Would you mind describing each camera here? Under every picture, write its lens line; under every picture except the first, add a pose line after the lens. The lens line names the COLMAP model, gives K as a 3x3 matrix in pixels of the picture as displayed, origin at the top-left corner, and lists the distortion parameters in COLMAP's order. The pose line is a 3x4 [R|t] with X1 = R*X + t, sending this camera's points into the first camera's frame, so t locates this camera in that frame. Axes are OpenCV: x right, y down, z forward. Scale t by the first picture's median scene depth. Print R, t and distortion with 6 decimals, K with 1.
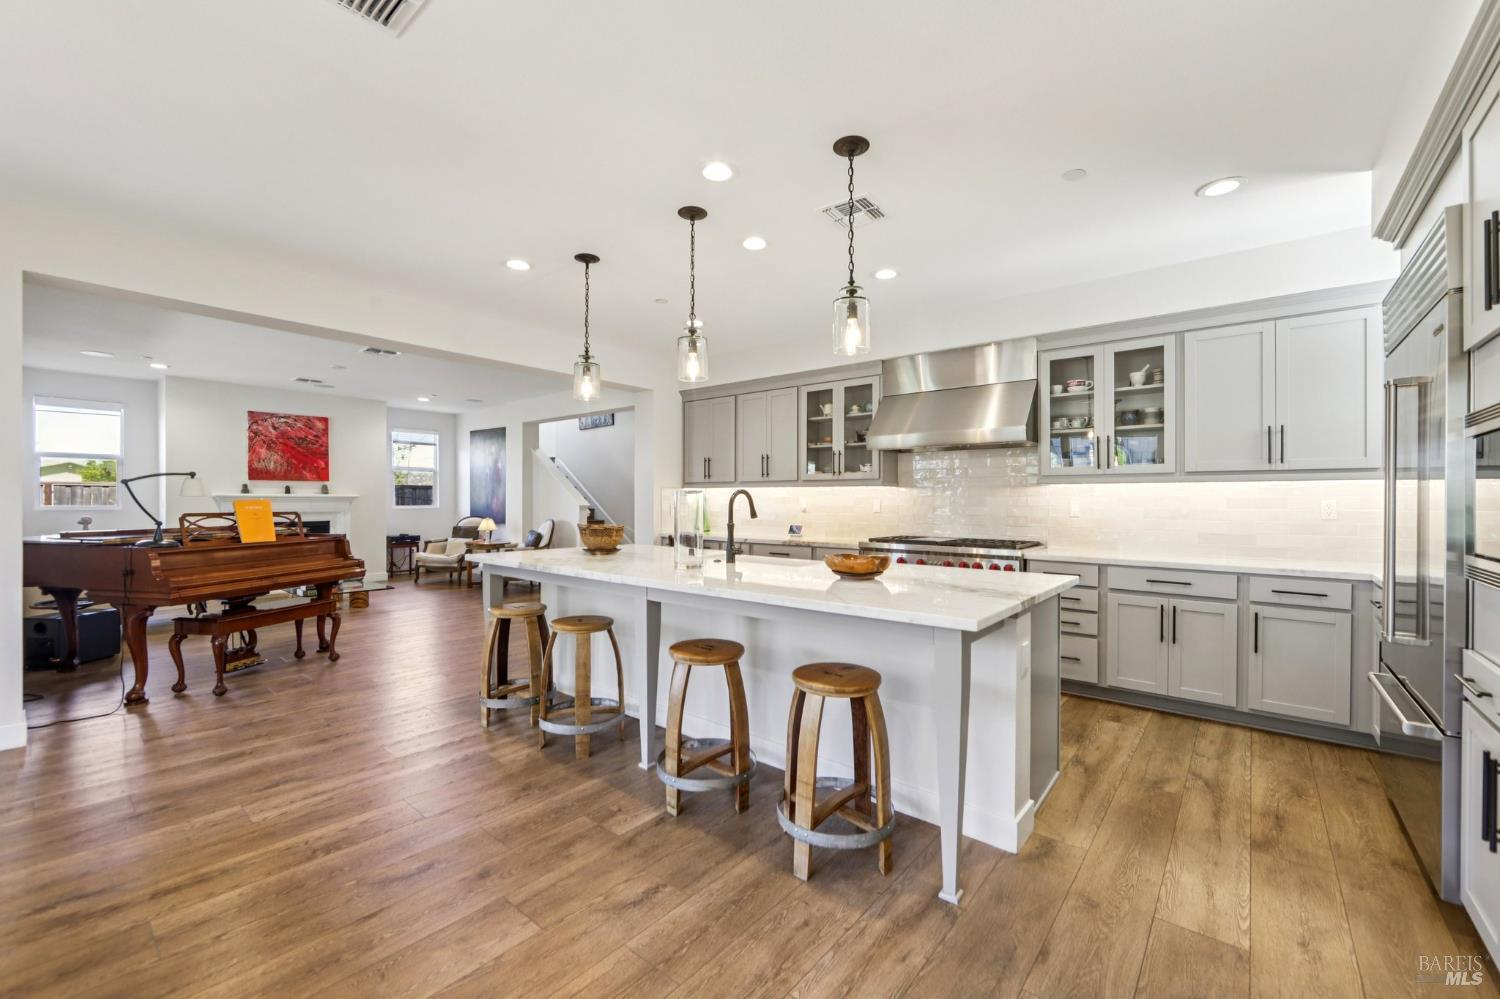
lens RADIAL K [[599.9, 0, 798.9], [0, 599.9, 515.3], [0, 0, 1]] dist [-0.007742, -0.000238]
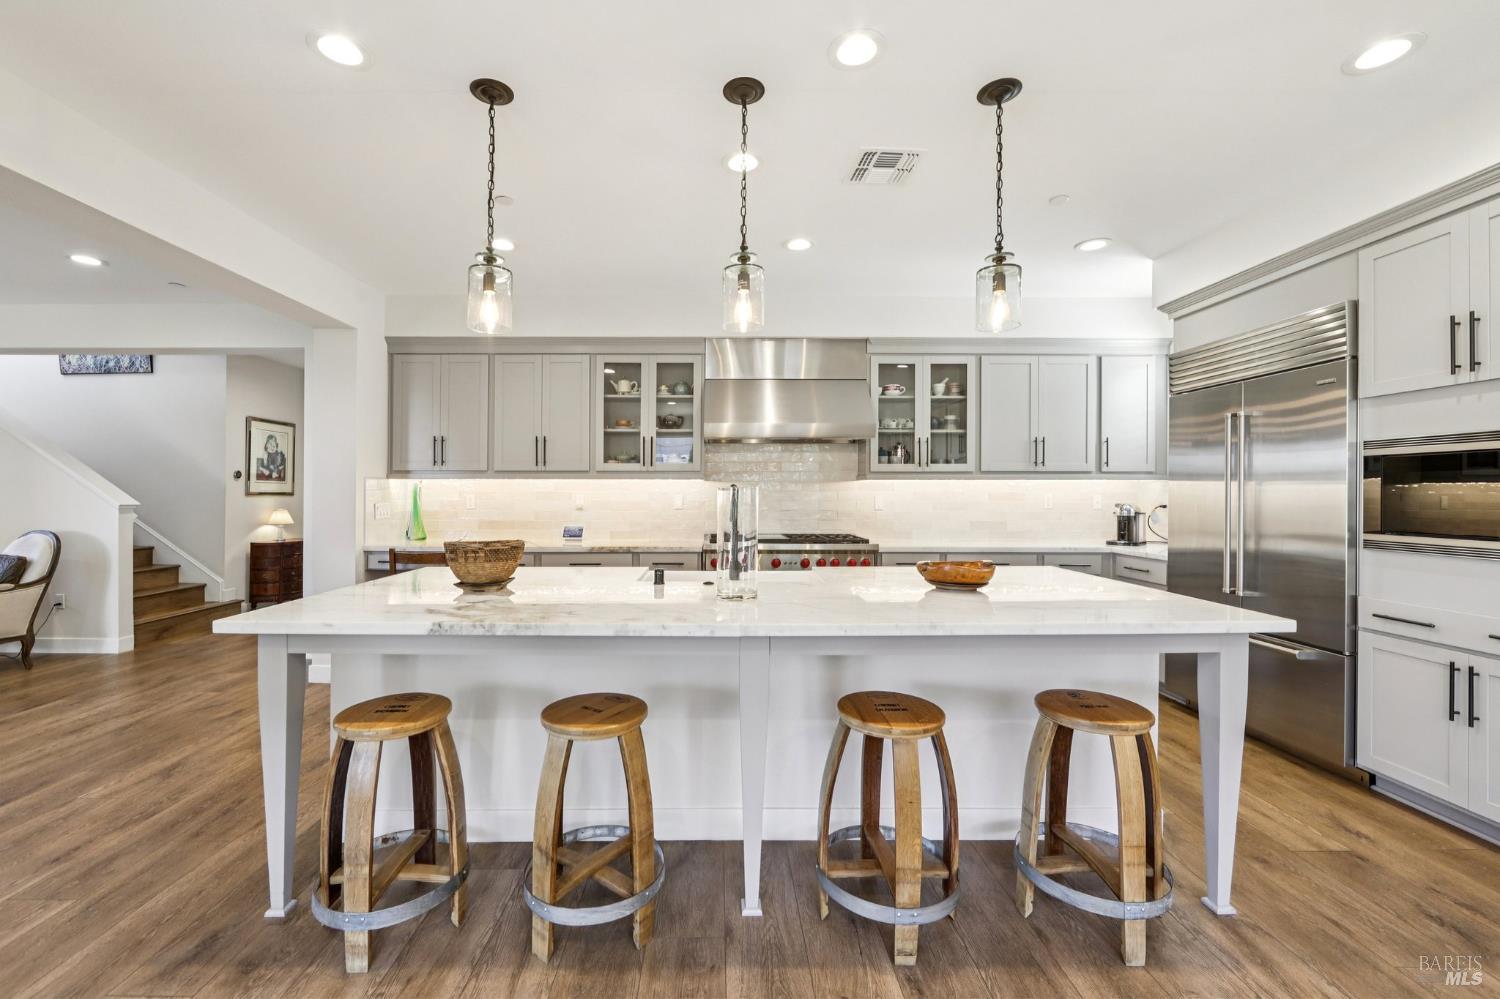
lens RADIAL K [[599.9, 0, 736.4], [0, 599.9, 491.0], [0, 0, 1]] dist [-0.007742, -0.000238]
pose [[0.790096, 0.002561, 0.612978, -0.378277], [0.017109, 0.999510, -0.026229, -0.007676], [-0.612744, 0.031211, 0.789665, 0.281437]]
